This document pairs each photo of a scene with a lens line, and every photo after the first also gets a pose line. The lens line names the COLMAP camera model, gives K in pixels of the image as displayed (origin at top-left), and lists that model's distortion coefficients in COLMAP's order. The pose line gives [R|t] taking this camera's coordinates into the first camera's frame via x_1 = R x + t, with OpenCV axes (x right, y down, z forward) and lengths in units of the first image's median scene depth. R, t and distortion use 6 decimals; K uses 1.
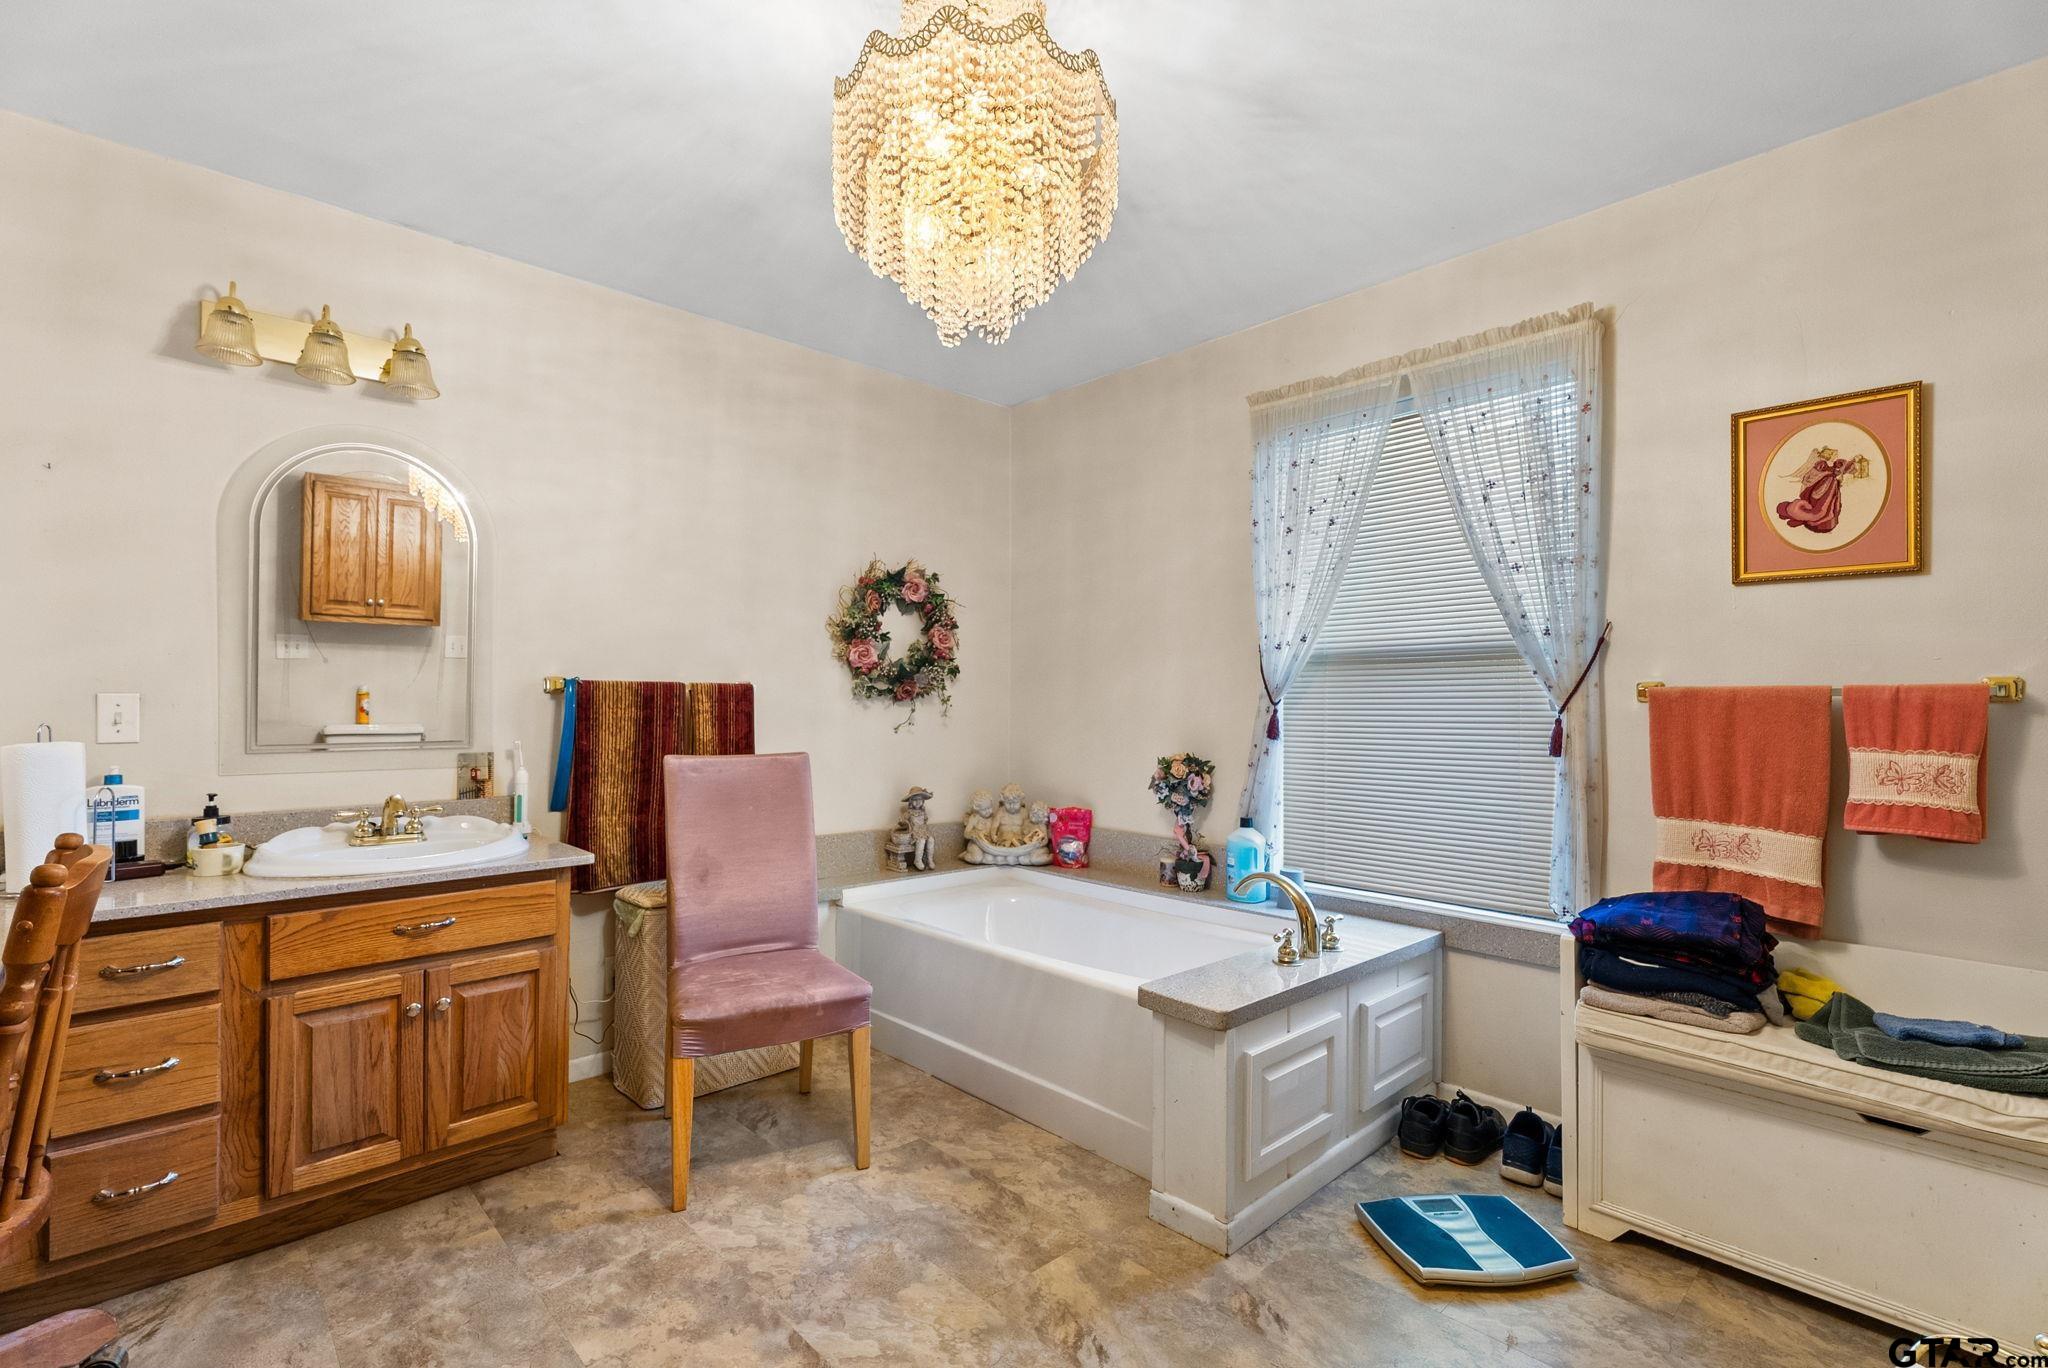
lens RADIAL K [[924.7, 0, 1032.0], [0, 924.7, 692.0], [0, 0, 1]] dist [-0.000225, 0.000975]
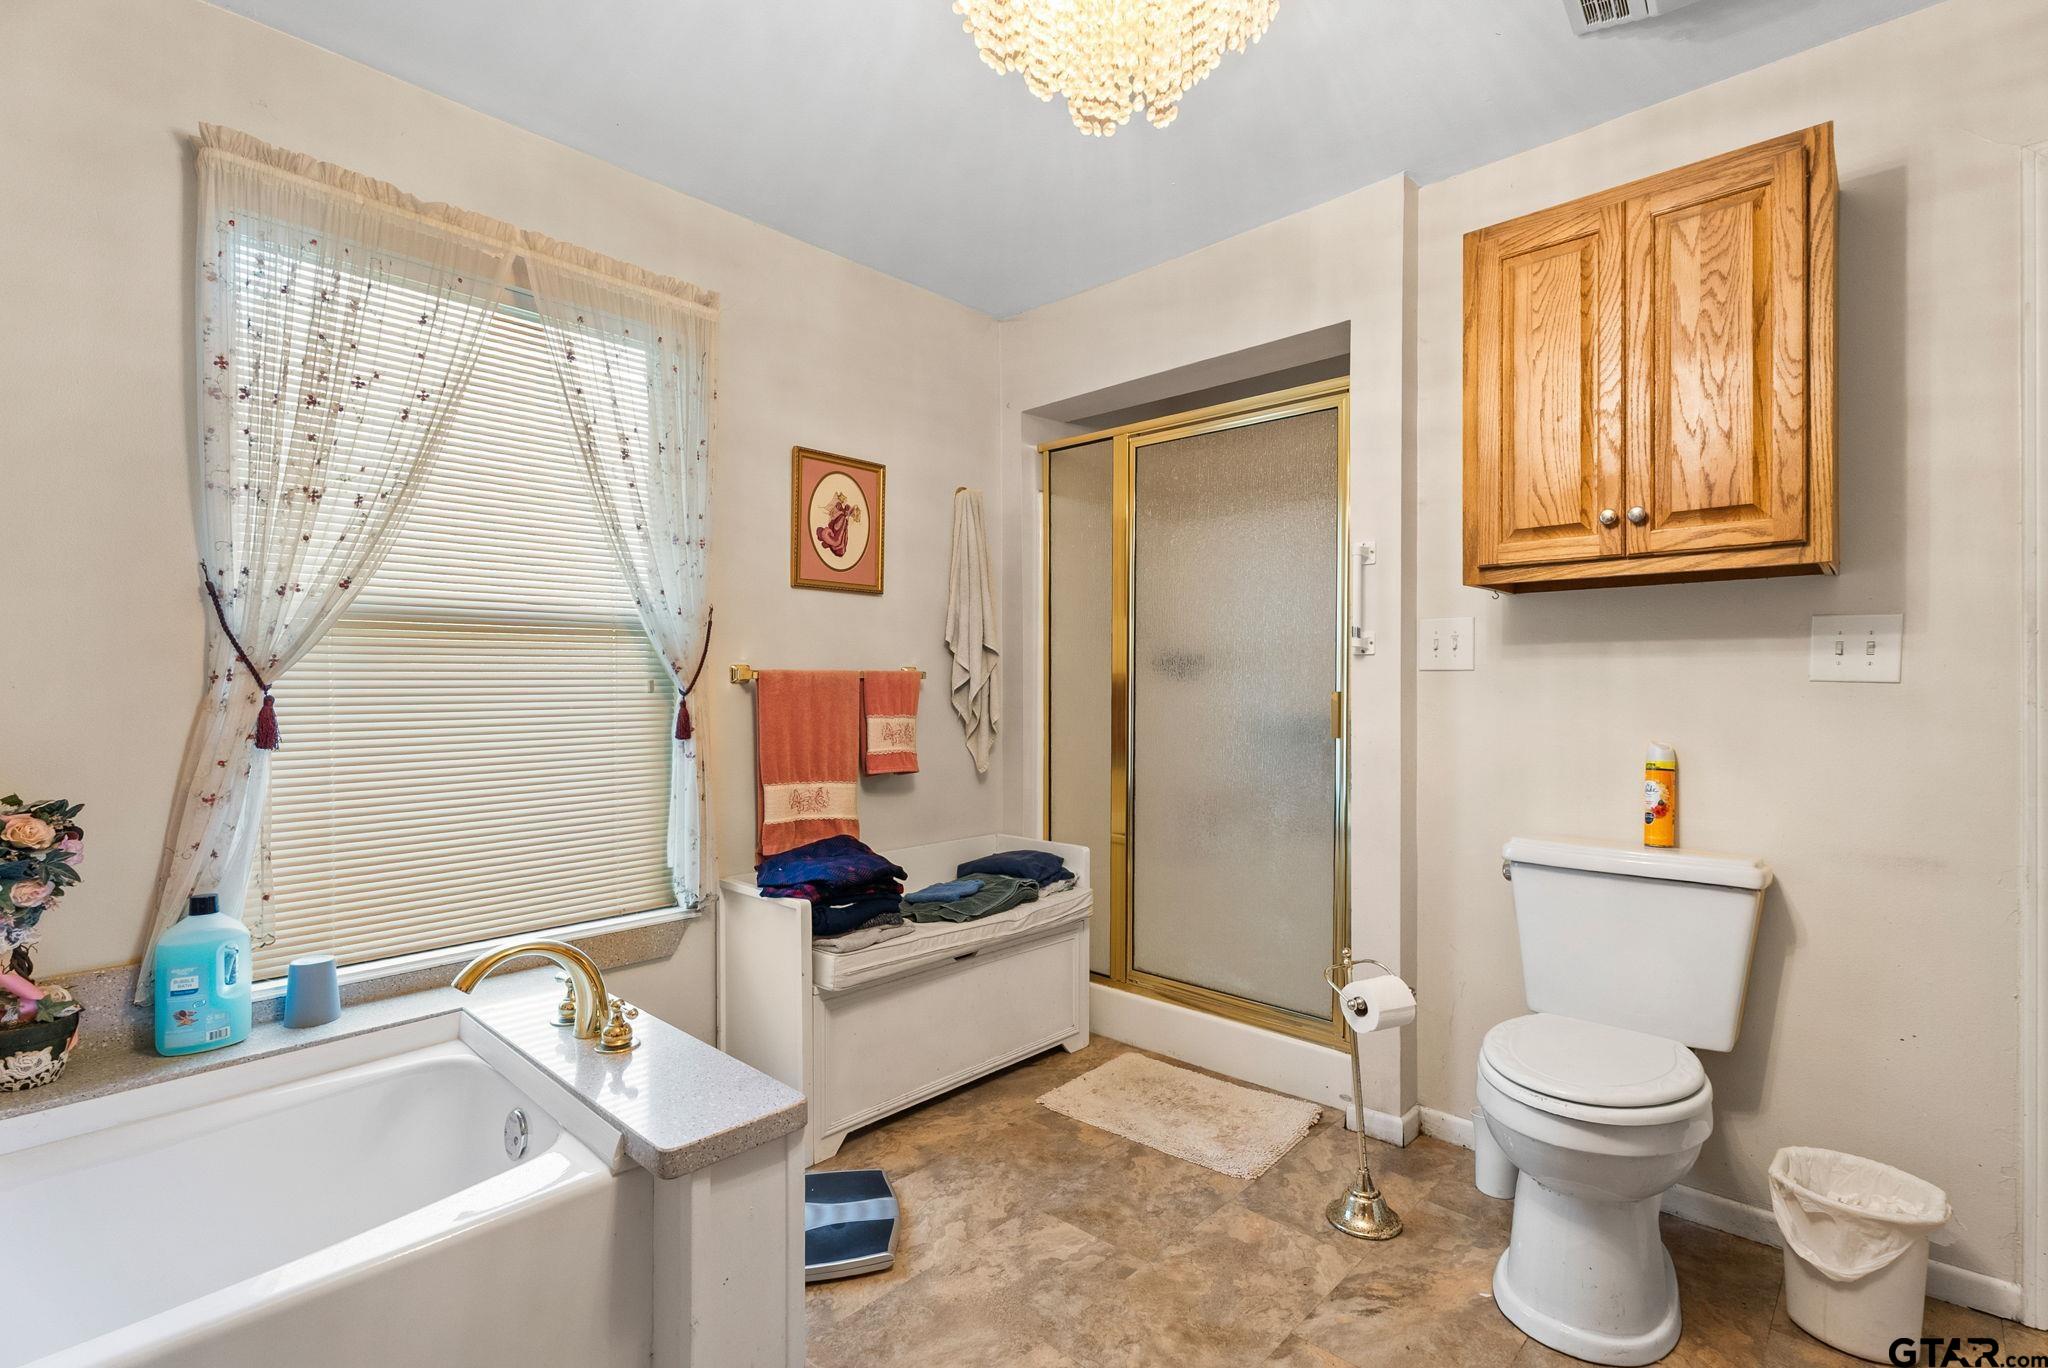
lens RADIAL K [[924.7, 0, 1032.7], [0, 924.7, 688.3], [0, 0, 1]] dist [-0.000225, 0.000975]
pose [[-0.053980, -0.013715, 0.998448, -0.494927], [-0.015552, 0.999796, 0.012893, -0.002762], [-0.998421, -0.014831, -0.054182, 0.778636]]
